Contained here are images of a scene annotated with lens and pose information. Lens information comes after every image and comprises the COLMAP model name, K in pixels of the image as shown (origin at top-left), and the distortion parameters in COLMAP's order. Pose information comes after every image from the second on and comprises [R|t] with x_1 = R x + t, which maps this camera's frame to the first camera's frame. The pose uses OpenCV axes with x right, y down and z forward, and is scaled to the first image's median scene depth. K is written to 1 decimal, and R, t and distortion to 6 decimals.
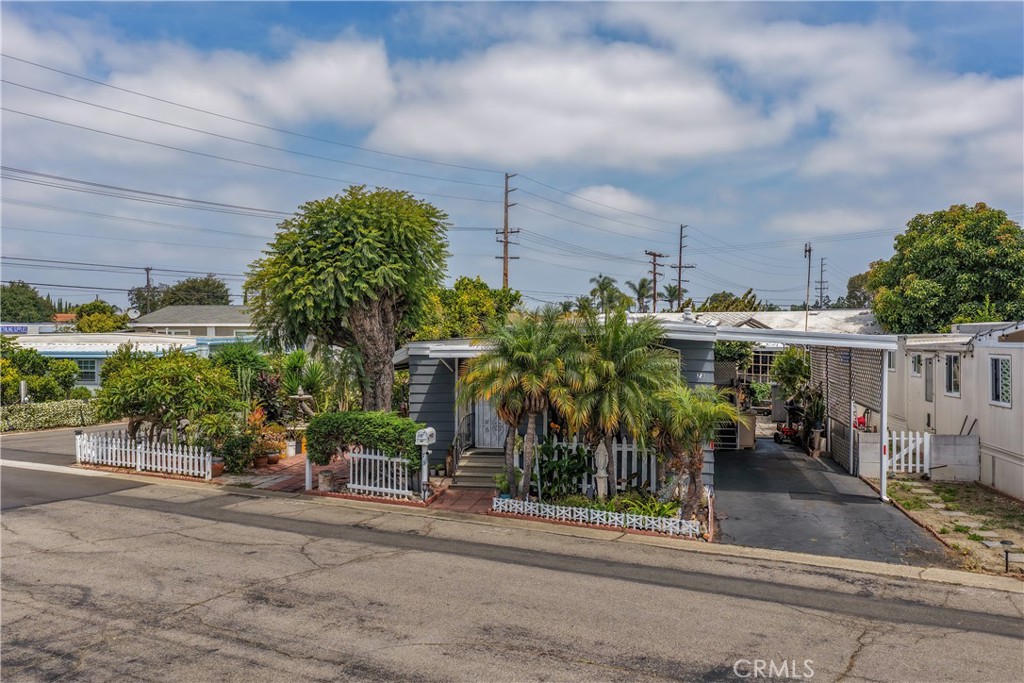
lens RADIAL K [[851.0, 0, 512.0], [0, 851.0, 341.5], [0, 0, 1]] dist [-0.002844, 0.006707]
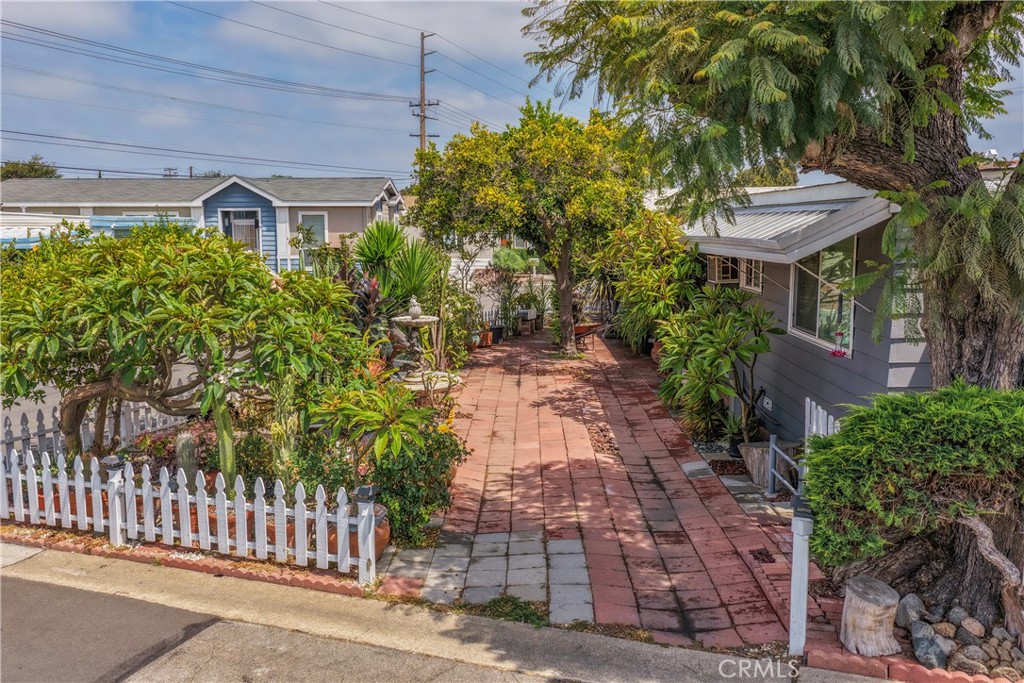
lens RADIAL K [[851.0, 0, 512.0], [0, 851.0, 341.5], [0, 0, 1]] dist [-0.002844, 0.006707]
pose [[0.984154, -0.025105, 0.175527, -0.332773], [0.004477, 0.993129, 0.116943, 0.025906], [-0.177257, -0.114304, 0.977504, 0.622399]]
